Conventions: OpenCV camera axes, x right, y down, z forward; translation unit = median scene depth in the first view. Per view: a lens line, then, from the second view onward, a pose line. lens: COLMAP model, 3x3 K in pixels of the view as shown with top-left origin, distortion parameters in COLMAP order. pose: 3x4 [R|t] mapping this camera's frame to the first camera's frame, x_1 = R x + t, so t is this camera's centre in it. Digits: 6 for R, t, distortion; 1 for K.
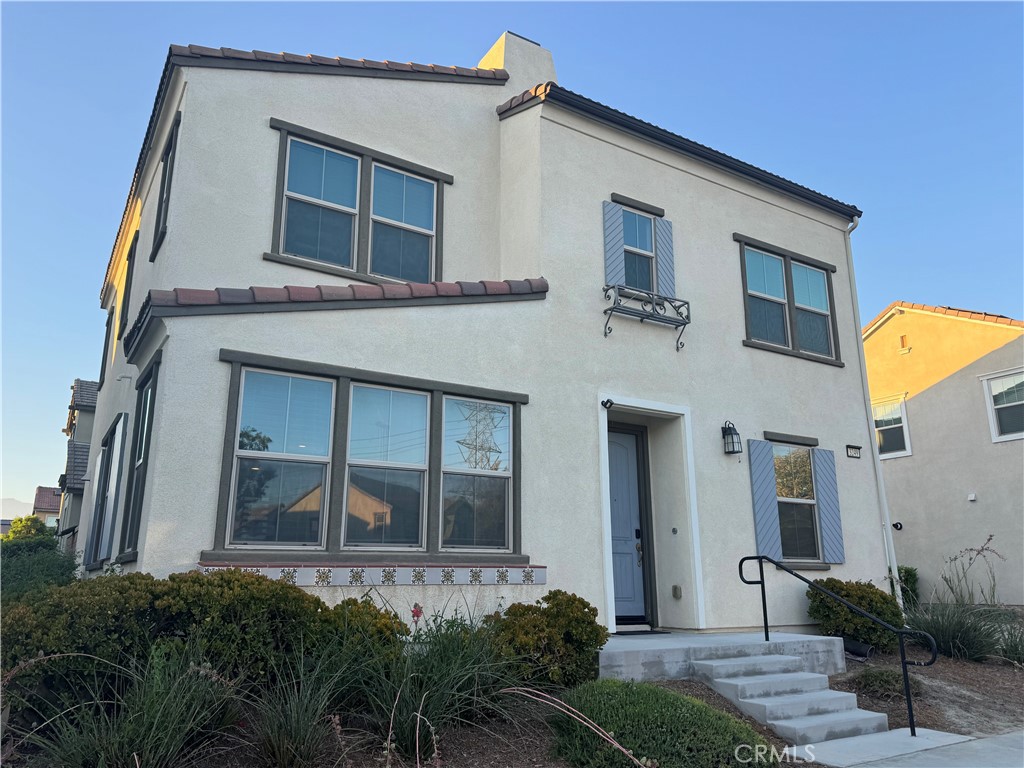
lens RADIAL K [[751.4, 0, 509.5], [0, 751.4, 392.1], [0, 0, 1]] dist [0.014230, -0.009550]
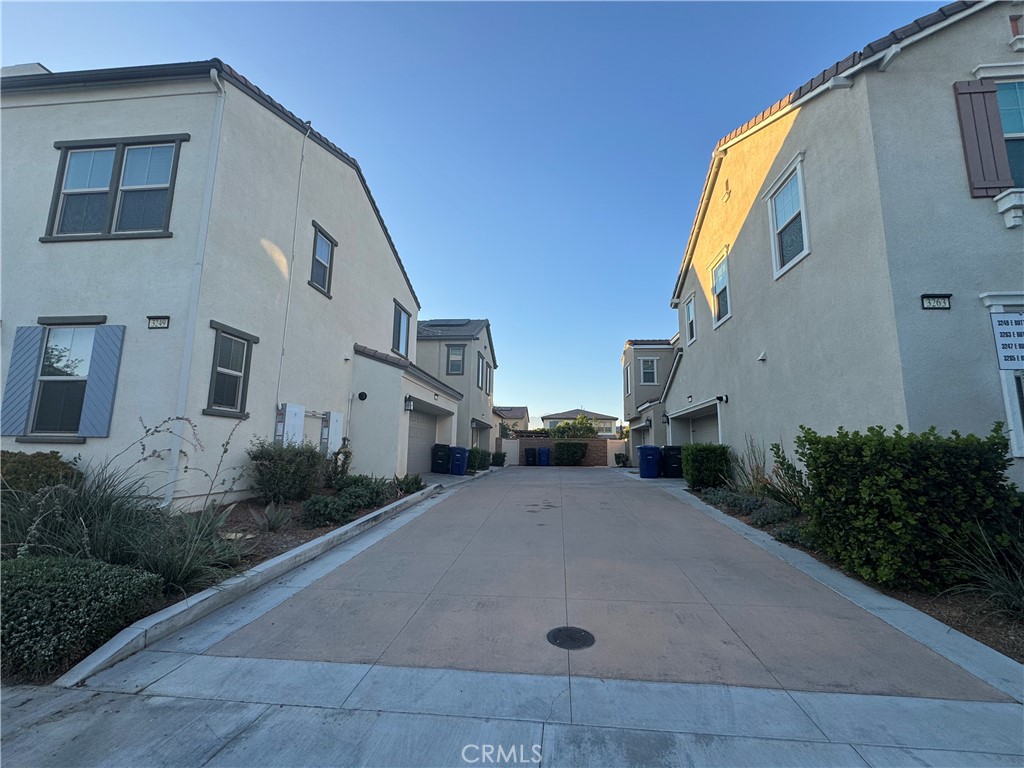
lens RADIAL K [[440.7, 0, 512.3], [0, 440.7, 379.4], [0, 0, 1]] dist [-0.006662, 0.000346]
pose [[0.806281, -0.082206, -0.585793, 1.286799], [0.135185, 0.989696, 0.047180, 0.208675], [0.575879, -0.117231, 0.809086, 0.900979]]
